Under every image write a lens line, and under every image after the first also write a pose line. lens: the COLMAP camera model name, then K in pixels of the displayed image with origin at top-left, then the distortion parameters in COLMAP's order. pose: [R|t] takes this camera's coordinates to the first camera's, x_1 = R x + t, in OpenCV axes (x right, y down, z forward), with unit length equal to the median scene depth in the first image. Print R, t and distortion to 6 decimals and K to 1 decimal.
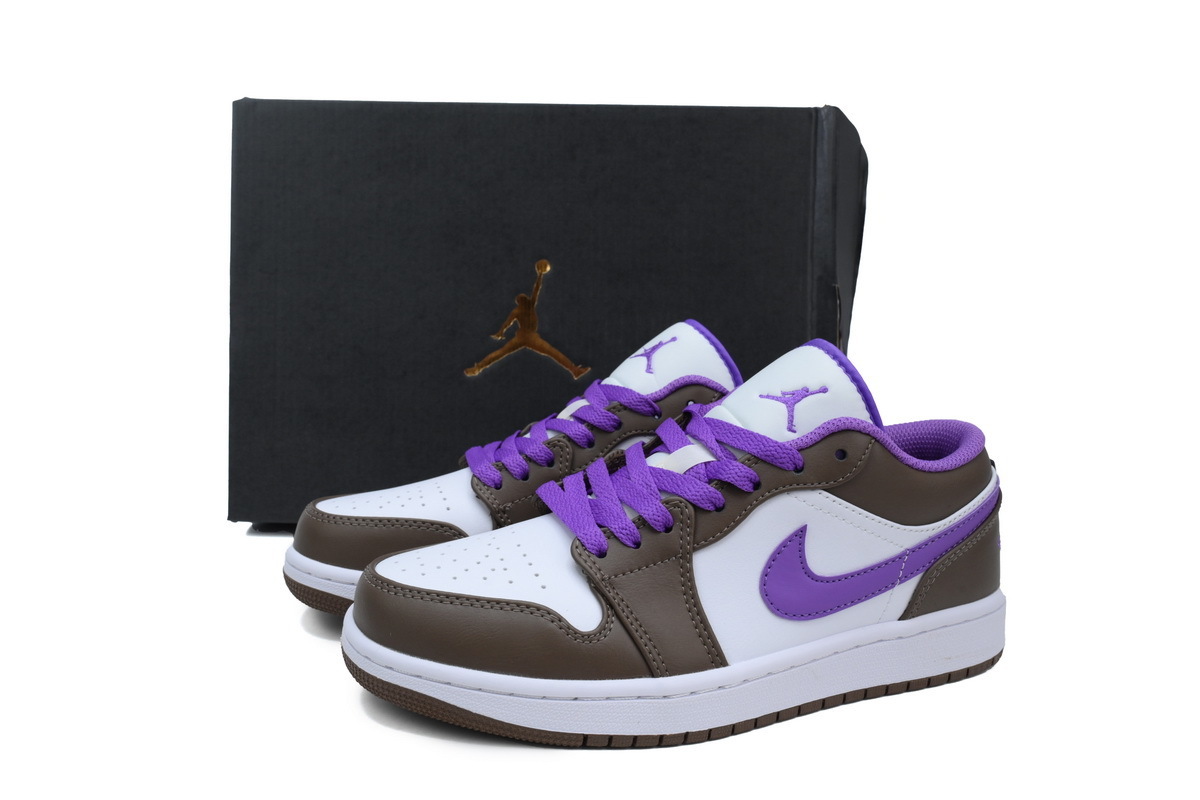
lens RADIAL K [[1023.9, 0, 600.0], [0, 1023.9, 400.0], [0, 0, 1]] dist [-0.007584, 0.000009]
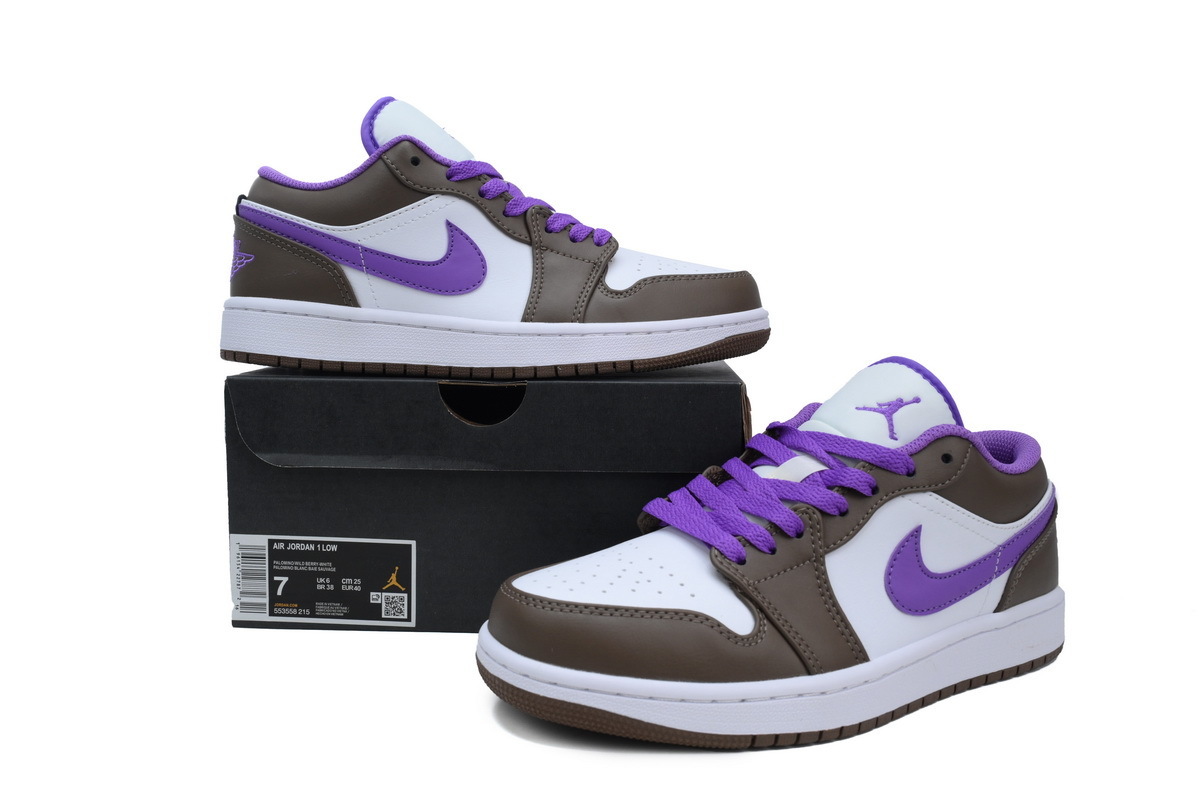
lens RADIAL K [[1023.9, 0, 600.0], [0, 1023.9, 400.0], [0, 0, 1]] dist [-0.007584, 0.000009]
pose [[0.987790, -0.023766, 0.153970, -0.289016], [0.031559, 0.998331, -0.048364, 0.032782], [-0.152564, 0.052632, 0.986891, -0.007039]]
